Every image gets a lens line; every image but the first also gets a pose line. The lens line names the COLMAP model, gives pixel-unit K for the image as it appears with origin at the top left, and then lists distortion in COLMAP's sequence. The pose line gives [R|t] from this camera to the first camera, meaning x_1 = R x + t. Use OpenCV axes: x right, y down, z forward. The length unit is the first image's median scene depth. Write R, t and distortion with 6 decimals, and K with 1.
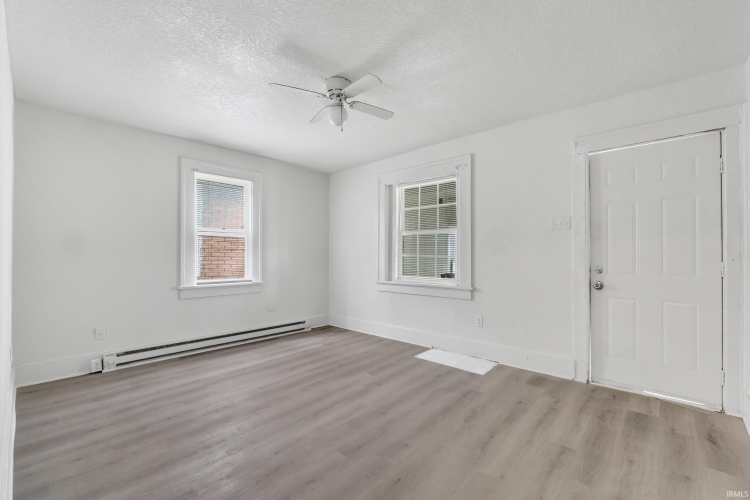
lens RADIAL K [[321.6, 0, 369.5], [0, 321.6, 249.0], [0, 0, 1]] dist [0.002170, -0.001387]
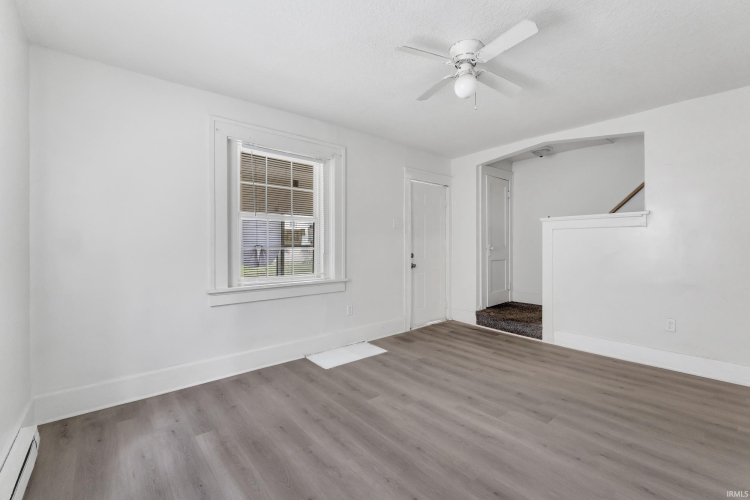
lens RADIAL K [[321.6, 0, 375.6], [0, 321.6, 245.7], [0, 0, 1]] dist [0.002170, -0.001387]
pose [[0.116871, -0.004395, 0.993137, -0.686451], [-0.015812, 0.999855, 0.006285, 0.007500], [-0.993021, -0.016438, 0.116785, 0.792855]]
